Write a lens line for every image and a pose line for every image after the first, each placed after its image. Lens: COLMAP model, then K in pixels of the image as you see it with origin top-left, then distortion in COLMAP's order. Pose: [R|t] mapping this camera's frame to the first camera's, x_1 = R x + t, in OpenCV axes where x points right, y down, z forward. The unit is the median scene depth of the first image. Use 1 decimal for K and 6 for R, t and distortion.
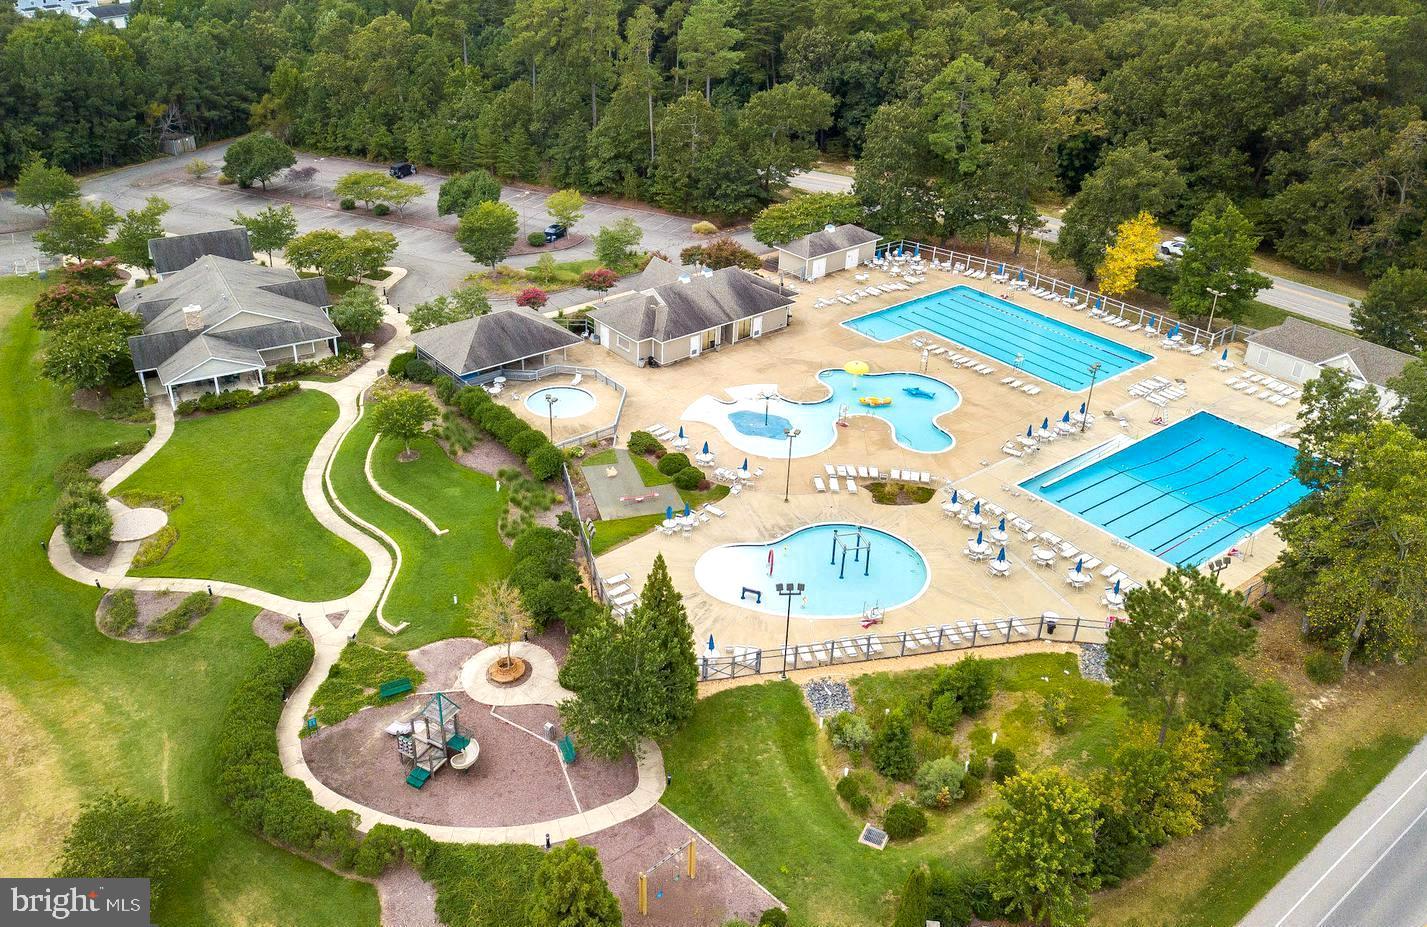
lens RADIAL K [[1138.7, 0, 683.1], [0, 1138.7, 436.8], [0, 0, 1]] dist [0.003287, -0.001606]
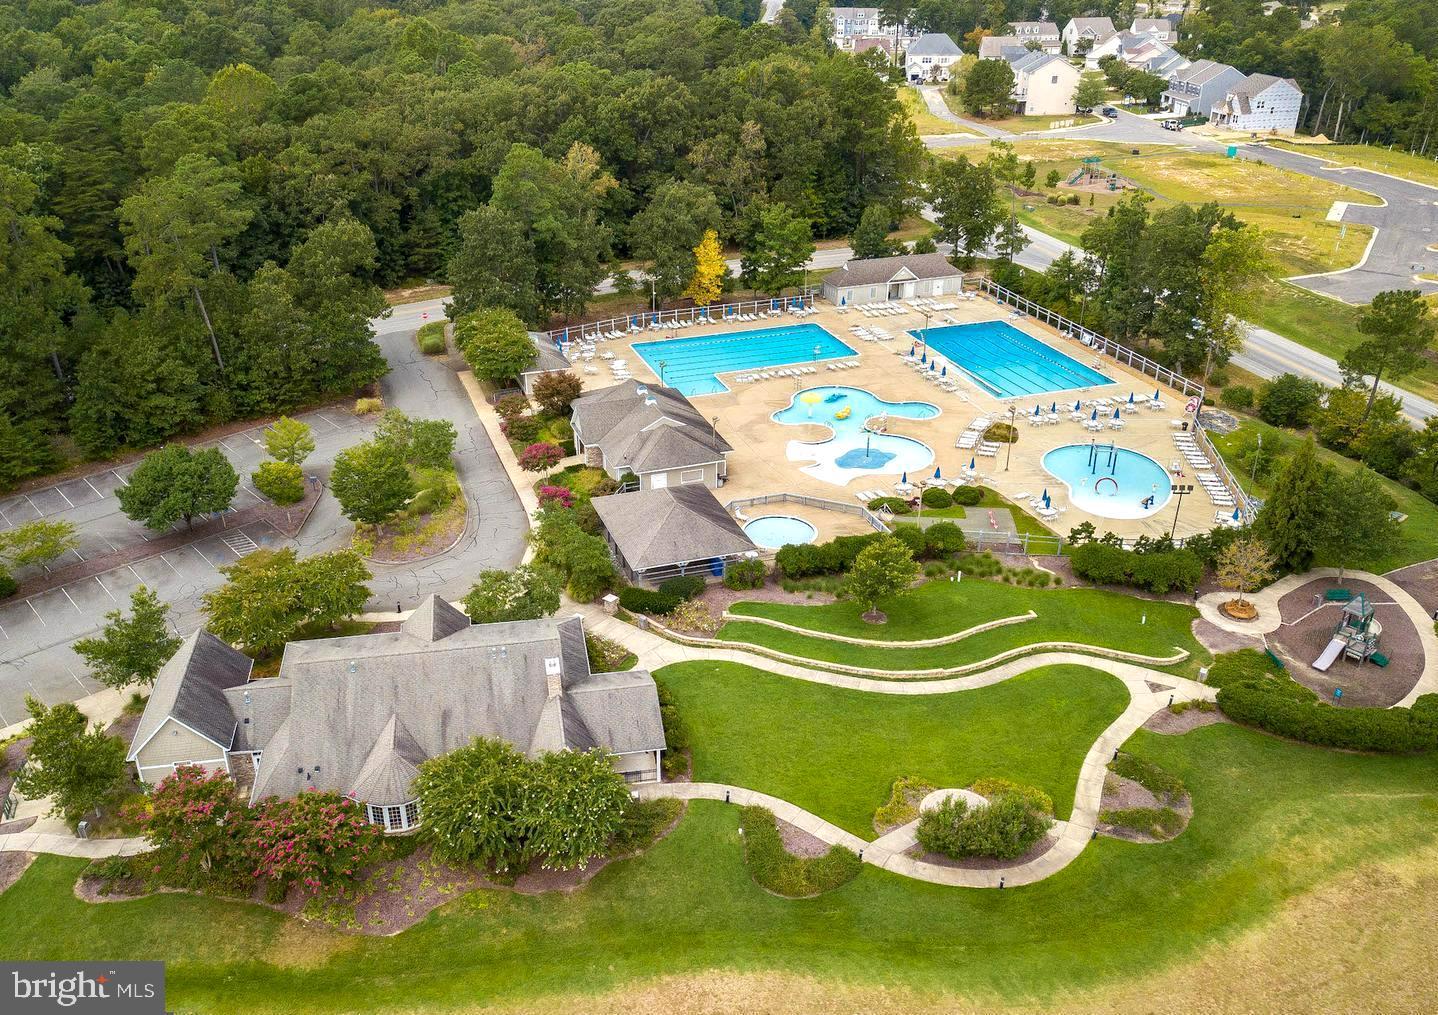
lens RADIAL K [[1208.1, 0, 664.5], [0, 1208.1, 535.5], [0, 0, 1]] dist [0.007569, -0.004691]
pose [[0.357210, -0.449624, 0.818682, -0.989928], [0.464930, 0.845799, 0.261657, -0.344117], [-0.810087, 0.287163, 0.511171, 0.580788]]
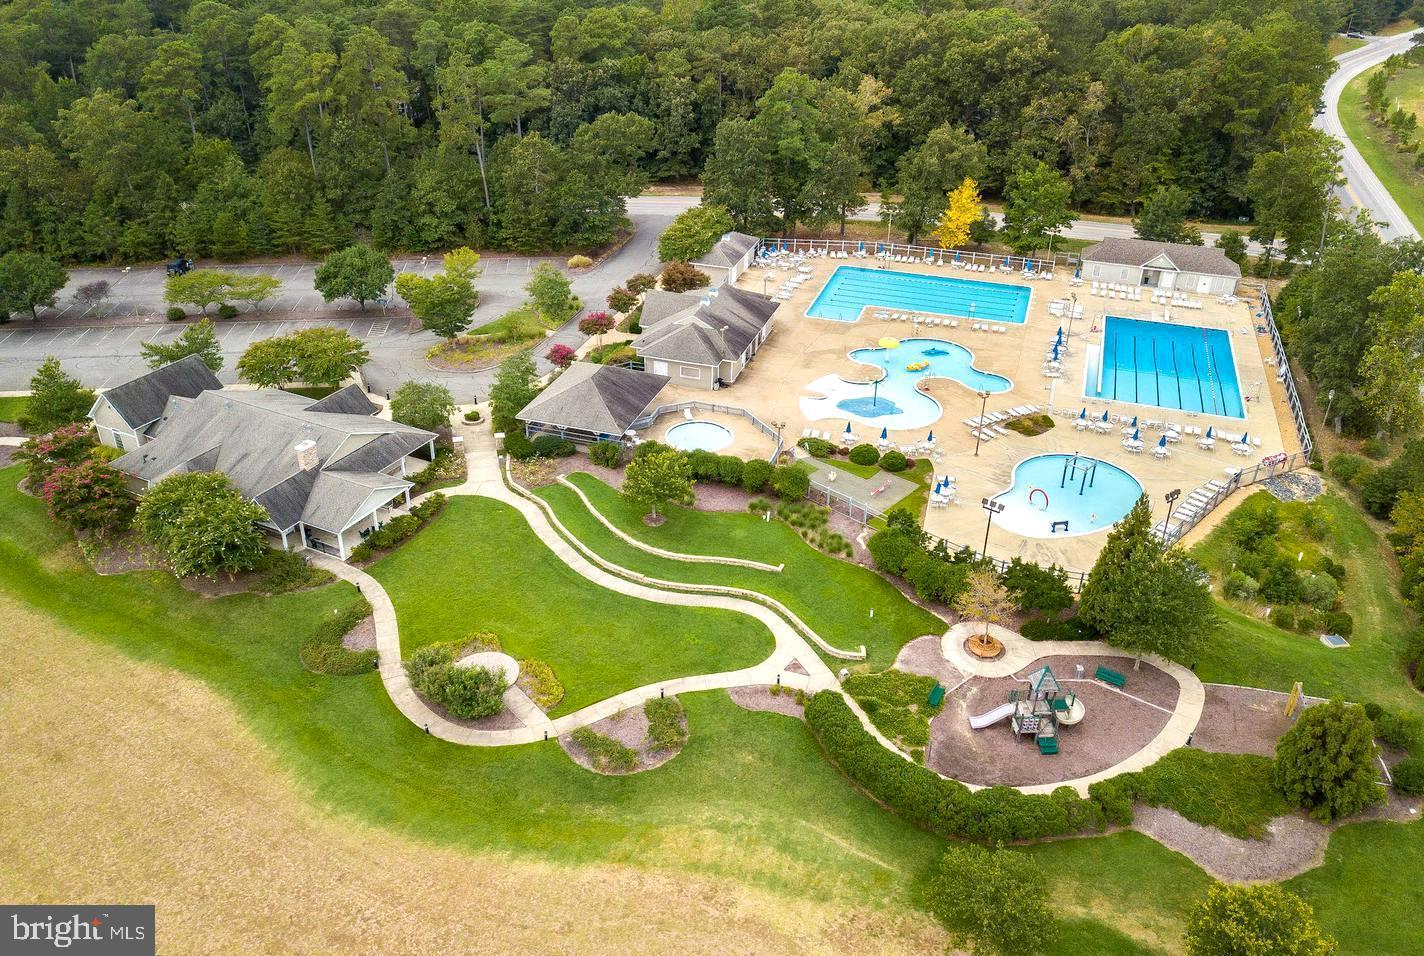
lens RADIAL K [[1083.0, 0, 712.0], [0, 1083.0, 478.0], [0, 0, 1]] dist [0.003700, -0.000543]
pose [[0.832880, -0.279886, 0.477467, -0.595021], [0.264938, 0.959062, 0.100041, -0.092250], [-0.485921, 0.043177, 0.872936, 0.141412]]
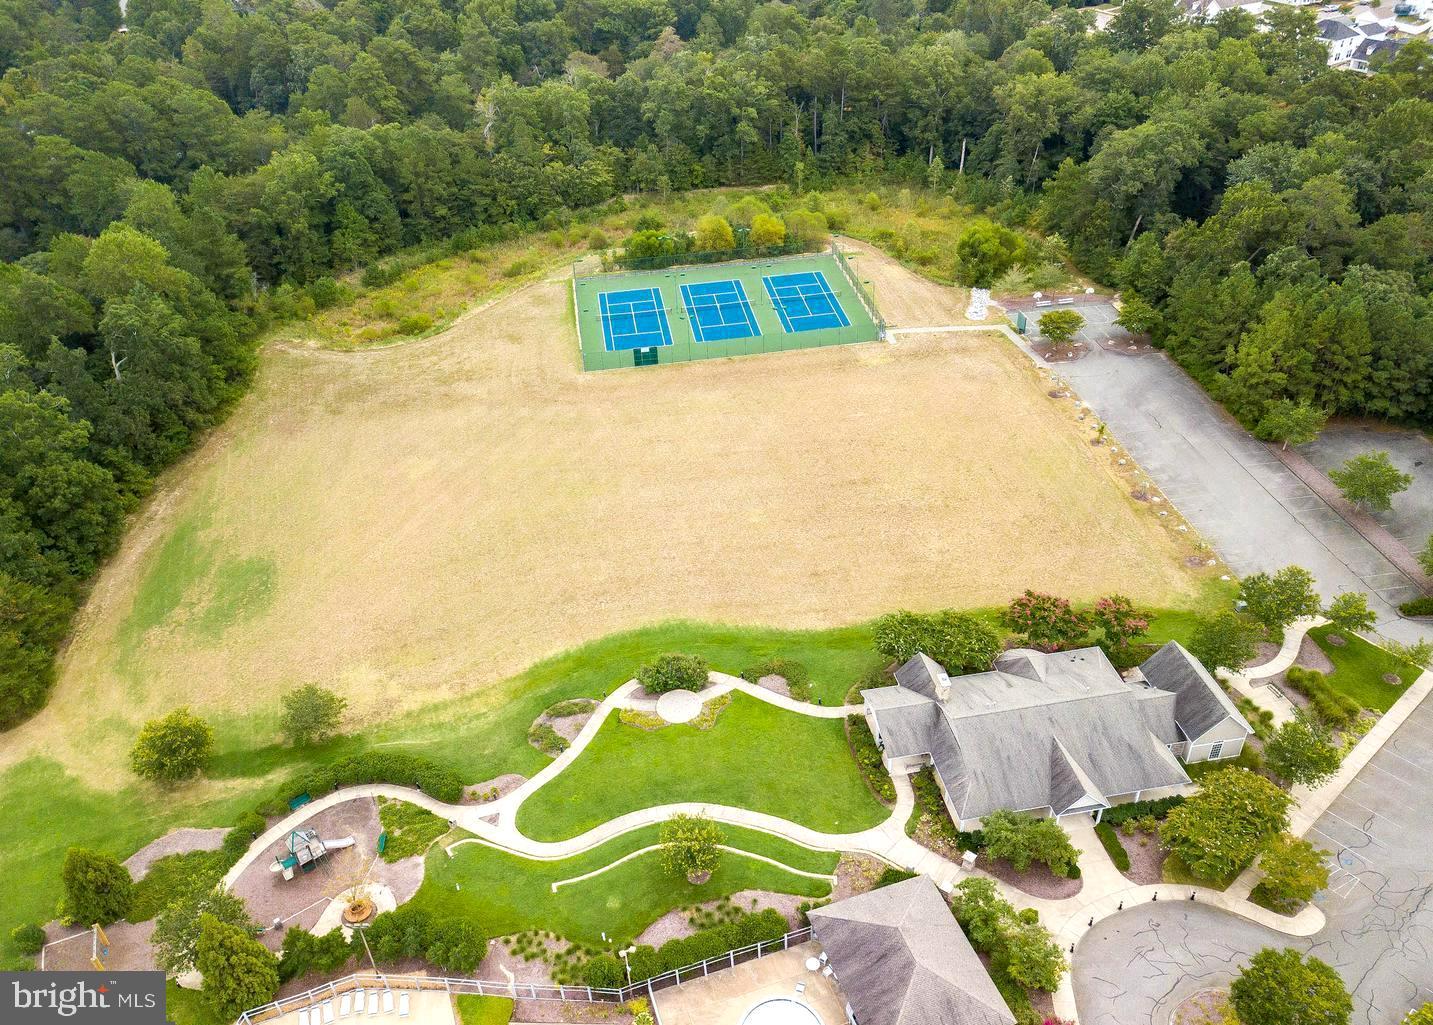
lens RADIAL K [[1117.1, 0, 716.5], [0, 1117.1, 512.5], [0, 0, 1]] dist [-0.005501, -0.005560]
pose [[-0.337086, 0.529987, -0.778130, 0.327931], [-0.421722, 0.653947, 0.628096, -0.763273], [0.841738, 0.539877, 0.003071, 0.779898]]
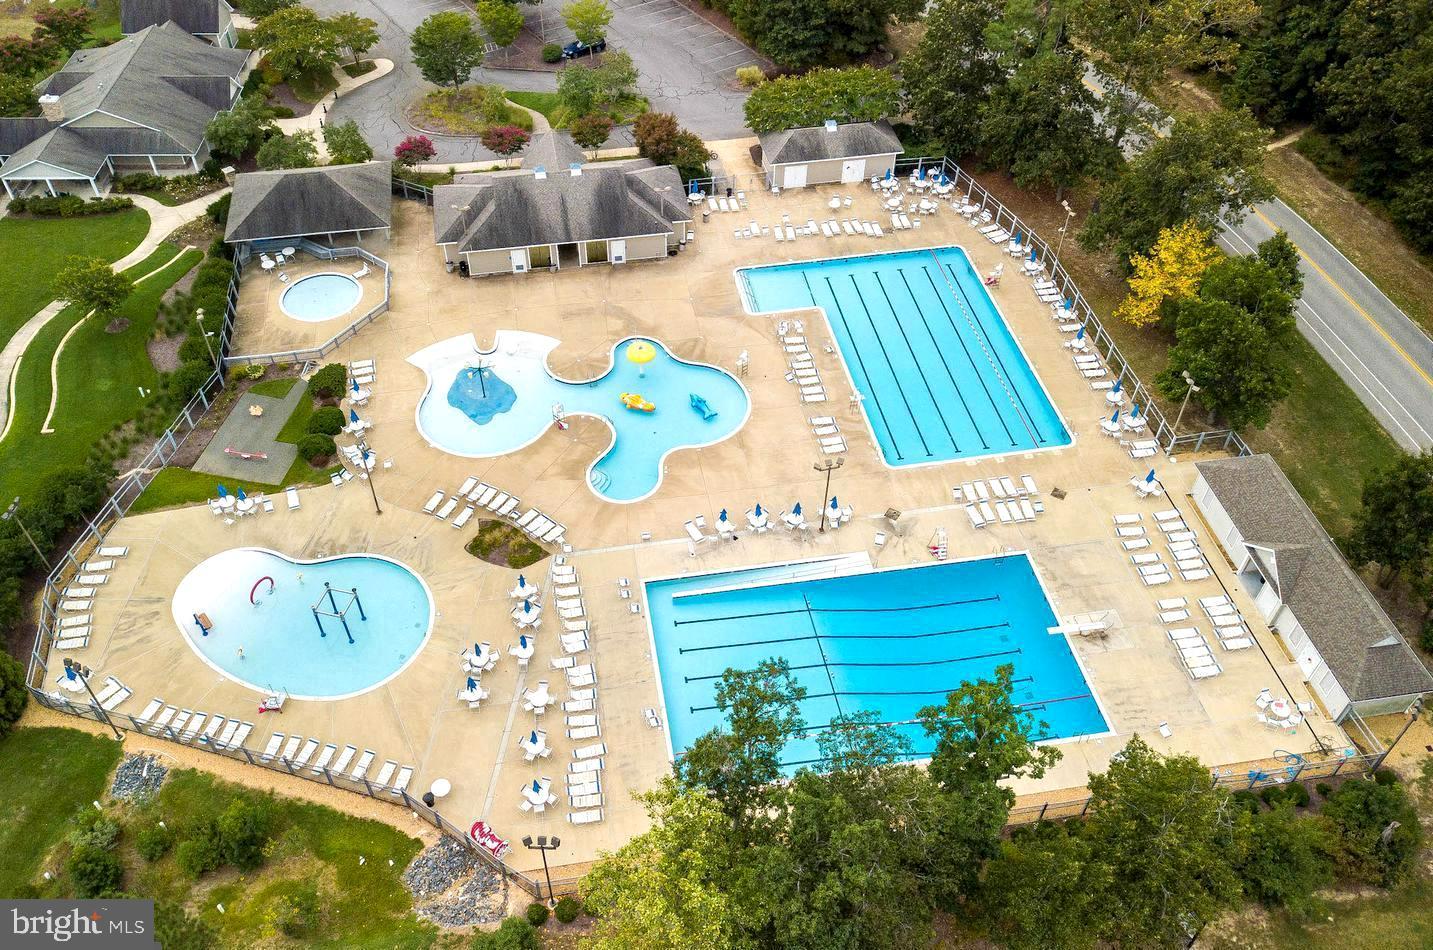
lens RADIAL K [[1159.7, 0, 697.4], [0, 1159.7, 479.2], [0, 0, 1]] dist [0.000525, 0.004141]
pose [[0.881671, 0.327461, -0.339742, 0.524312], [-0.214004, 0.919189, 0.330596, -0.271325], [0.420545, -0.218771, 0.880501, 0.295502]]
